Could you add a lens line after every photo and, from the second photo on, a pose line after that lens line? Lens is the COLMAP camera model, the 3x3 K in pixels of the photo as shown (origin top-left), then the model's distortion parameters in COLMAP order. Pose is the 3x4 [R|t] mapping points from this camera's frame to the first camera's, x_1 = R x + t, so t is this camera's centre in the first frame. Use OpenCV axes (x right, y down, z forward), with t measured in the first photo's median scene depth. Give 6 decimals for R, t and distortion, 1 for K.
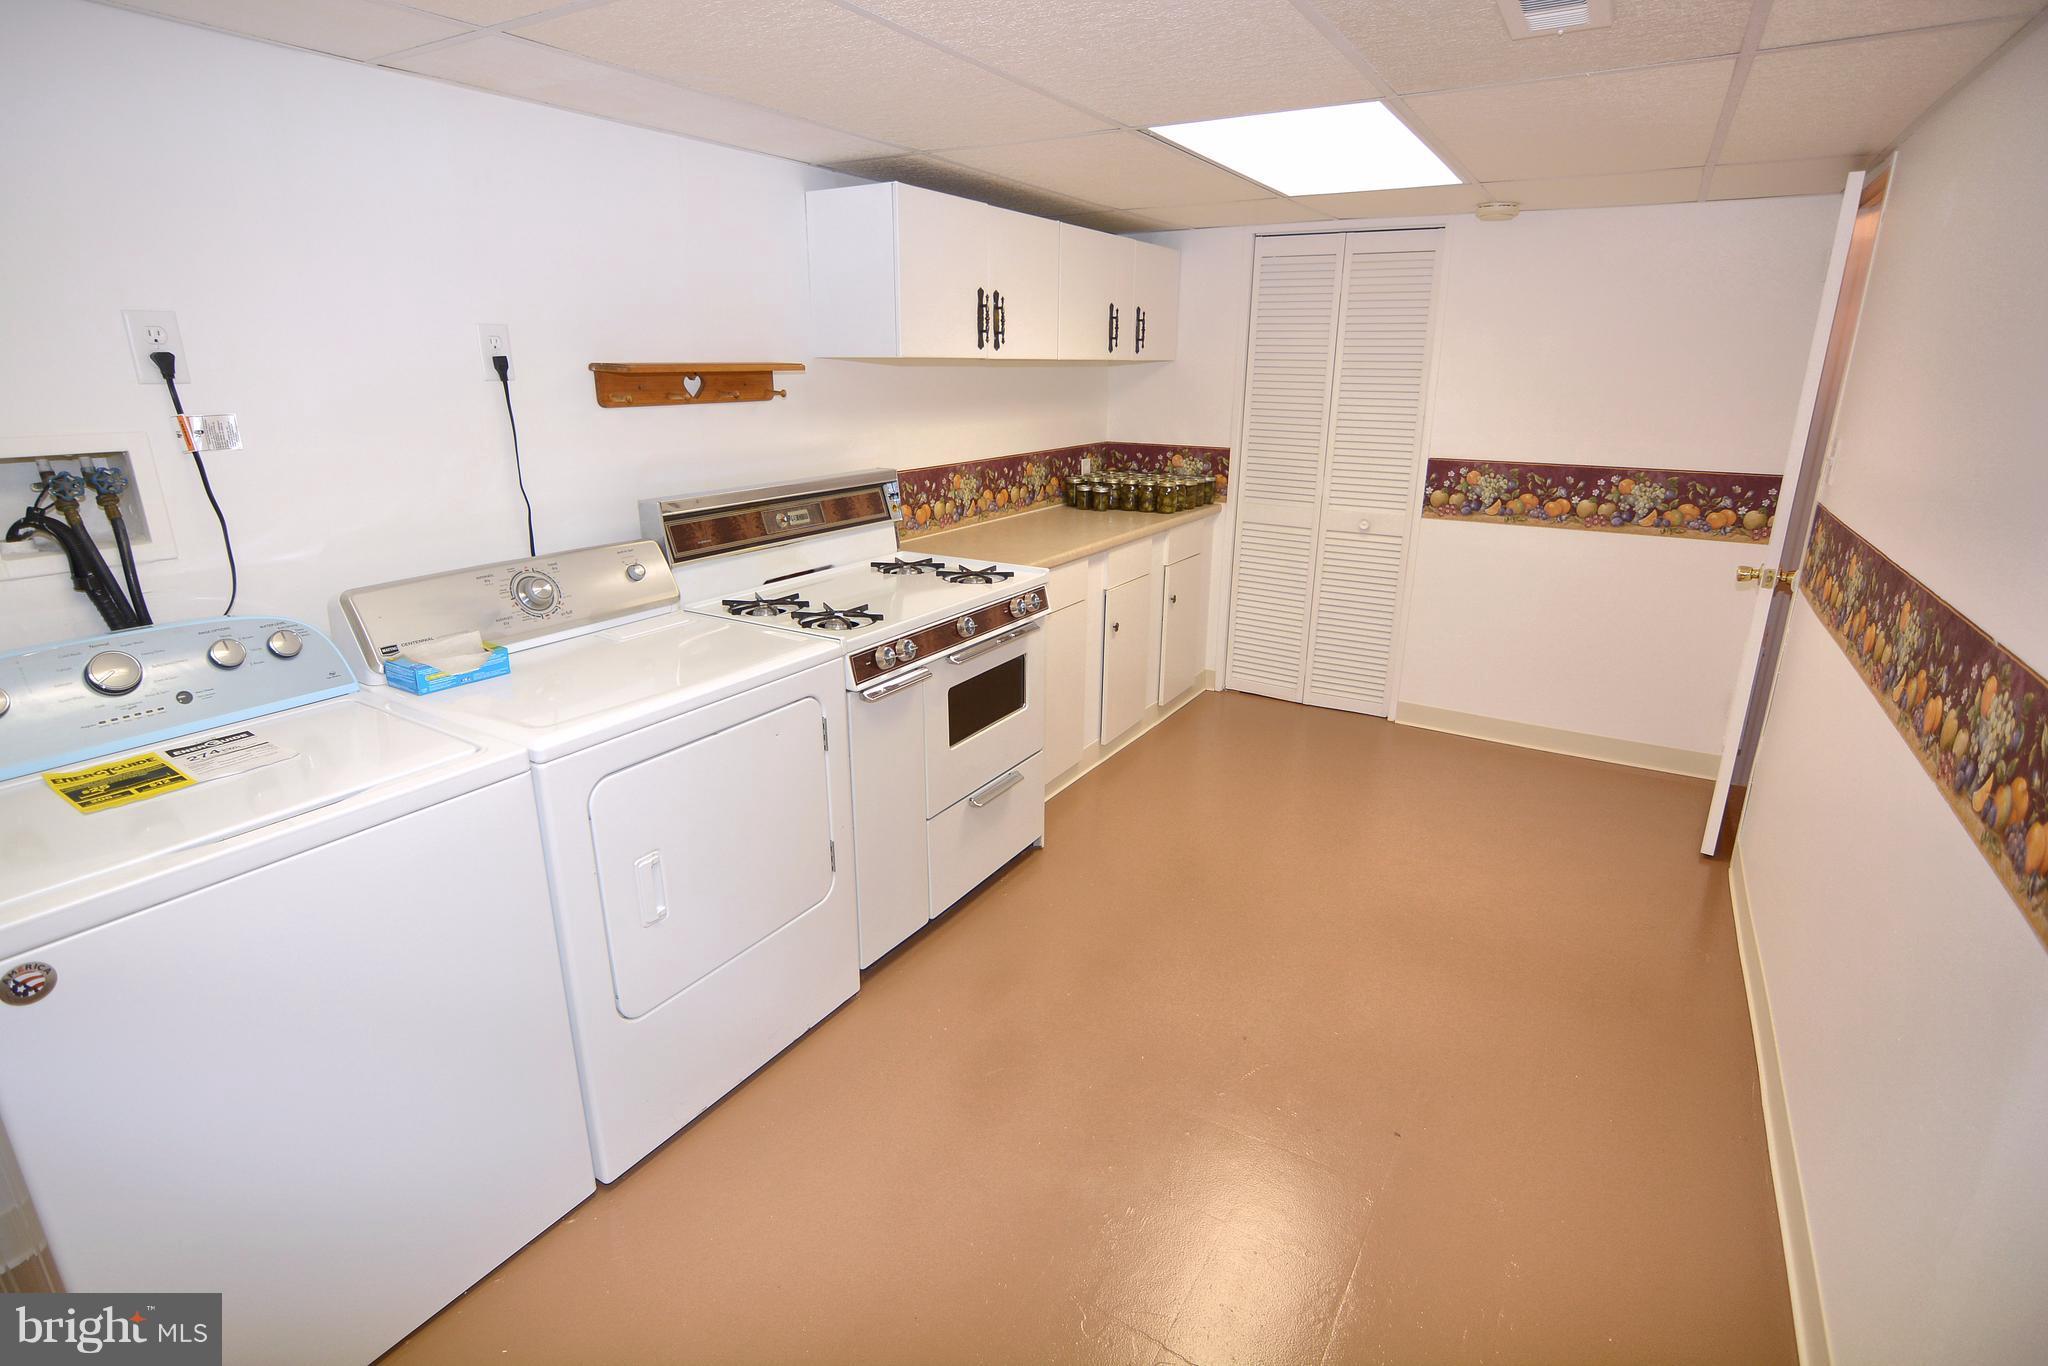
lens RADIAL K [[998.7, 0, 1024.1], [0, 998.7, 678.1], [0, 0, 1]] dist [-0.026858, 0.005819]
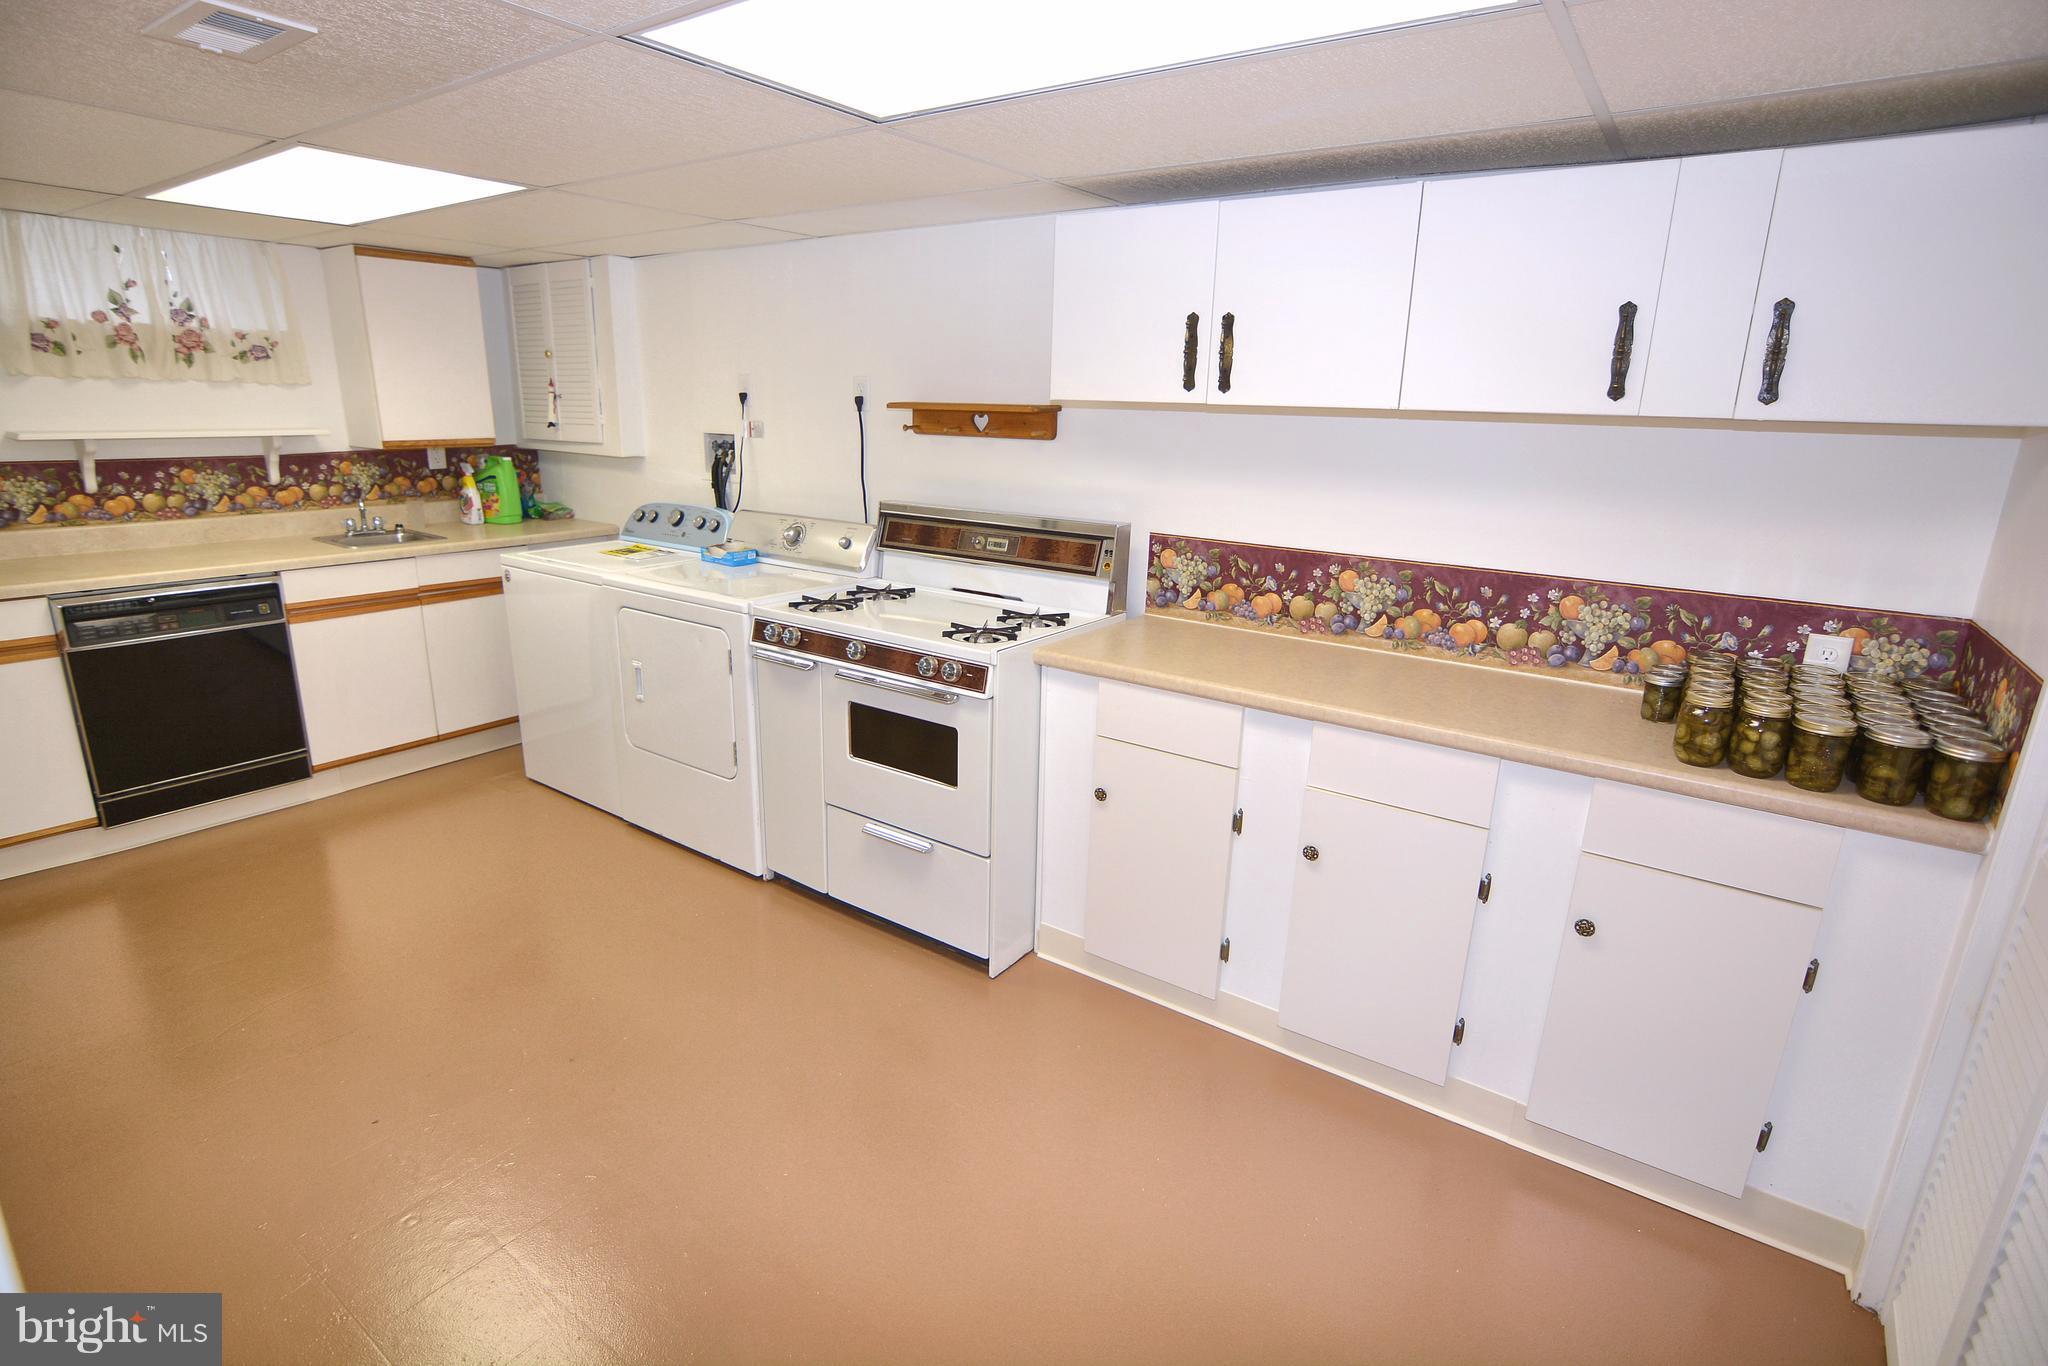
lens RADIAL K [[998.7, 0, 1021.2], [0, 998.7, 679.3], [0, 0, 1]] dist [-0.026858, 0.005819]
pose [[-0.069072, 0.260866, -0.962901, 0.840644], [-0.324459, 0.906856, 0.268957, -0.321300], [0.943374, 0.330999, 0.022002, 1.022631]]
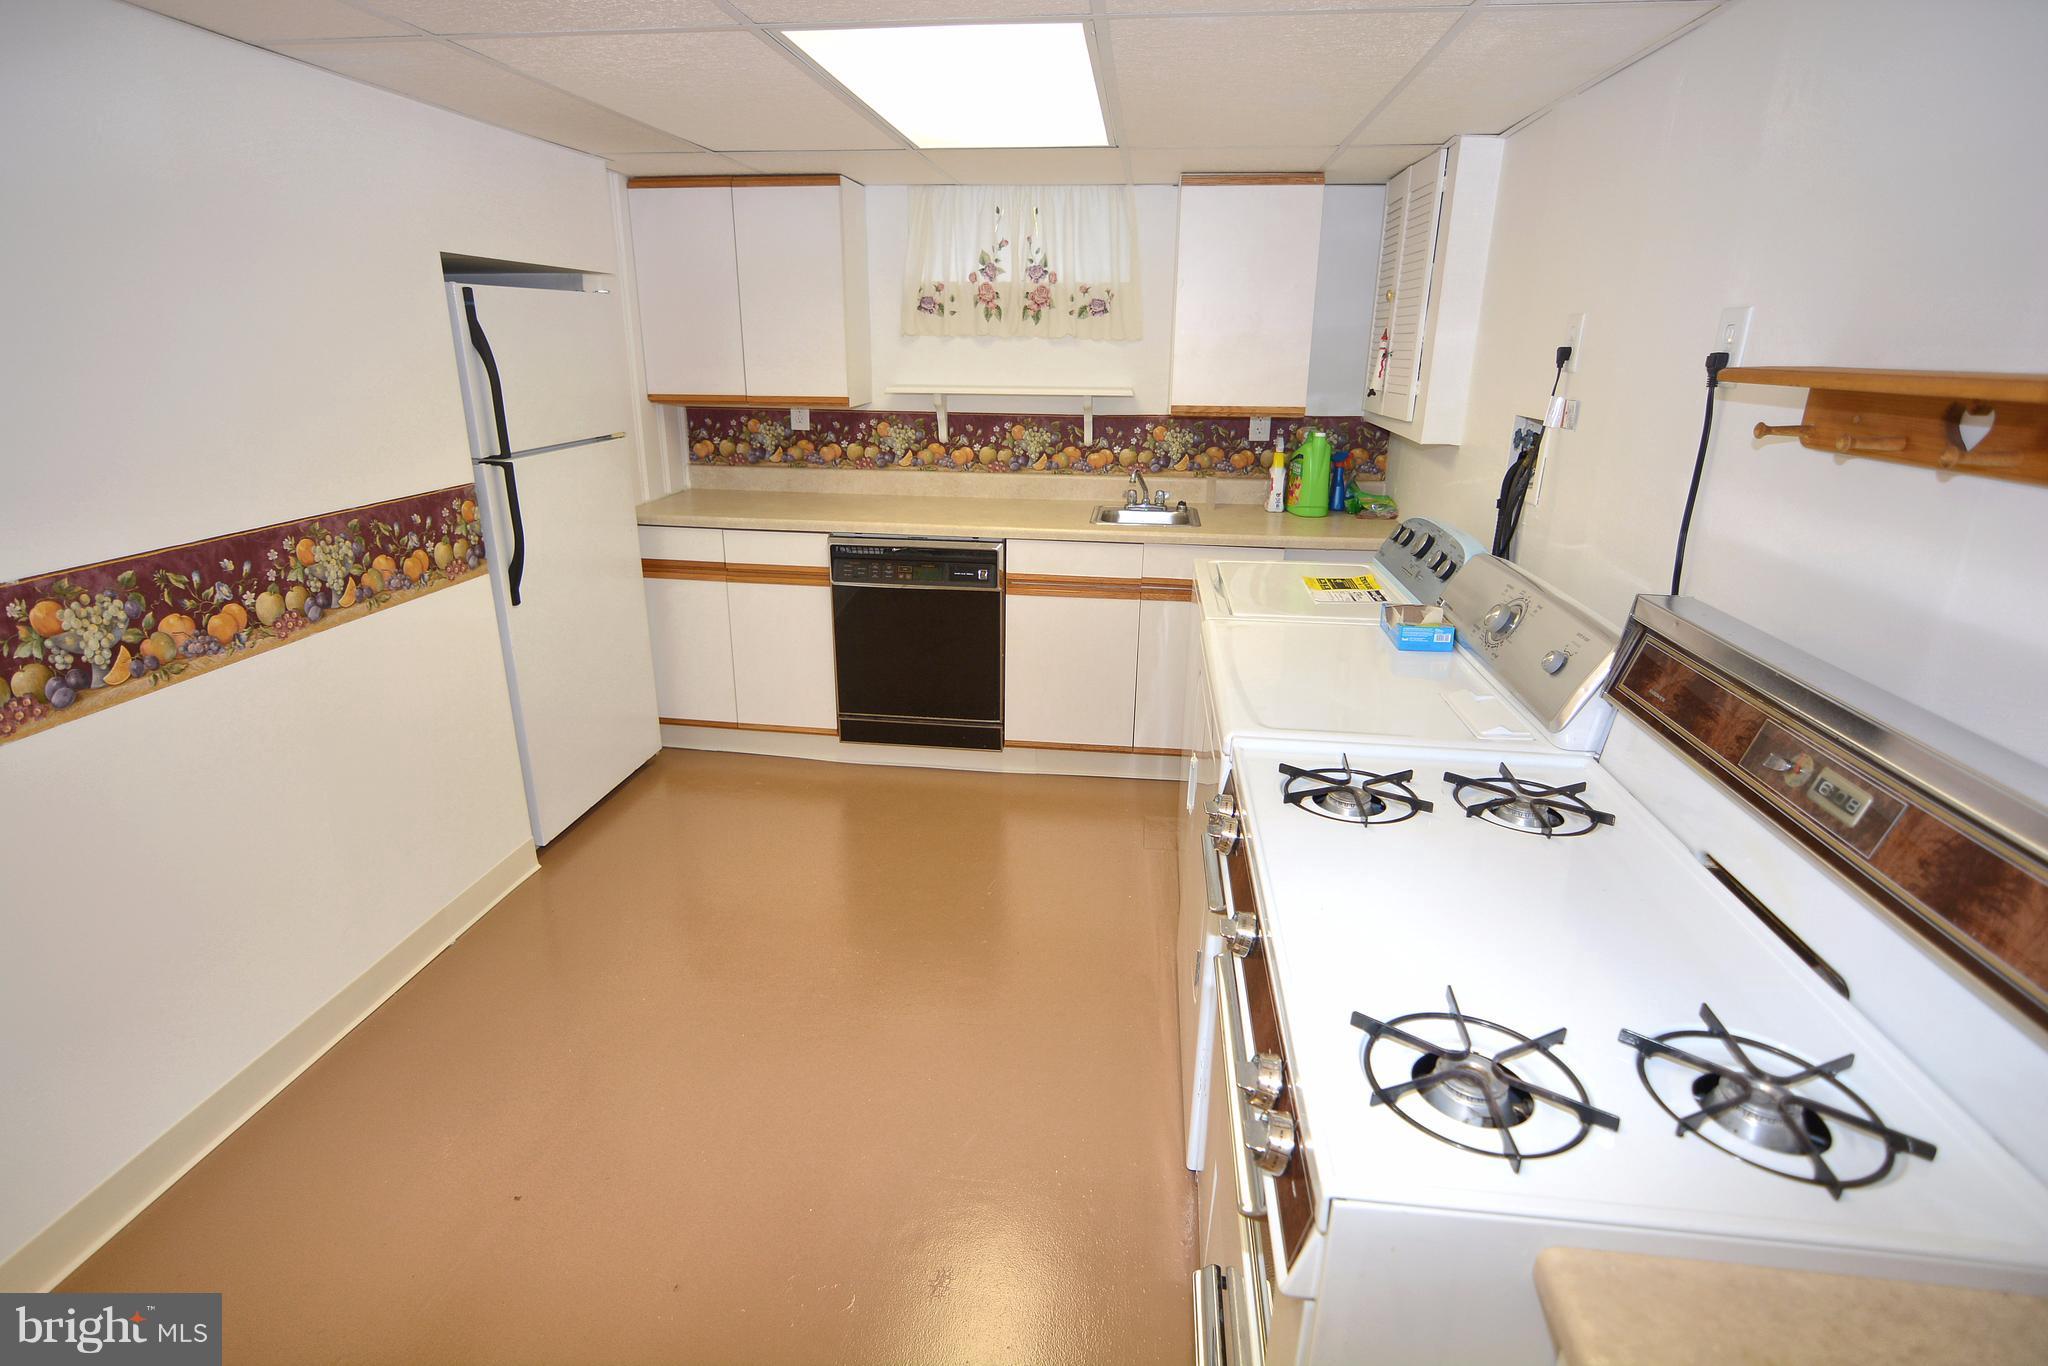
lens RADIAL K [[998.7, 0, 1015.1], [0, 998.7, 681.3], [0, 0, 1]] dist [-0.026858, 0.005819]
pose [[-0.910547, 0.122124, -0.394957, 0.184364], [-0.137447, 0.811592, 0.567826, -0.351086], [0.389889, 0.571318, -0.722207, 1.090108]]
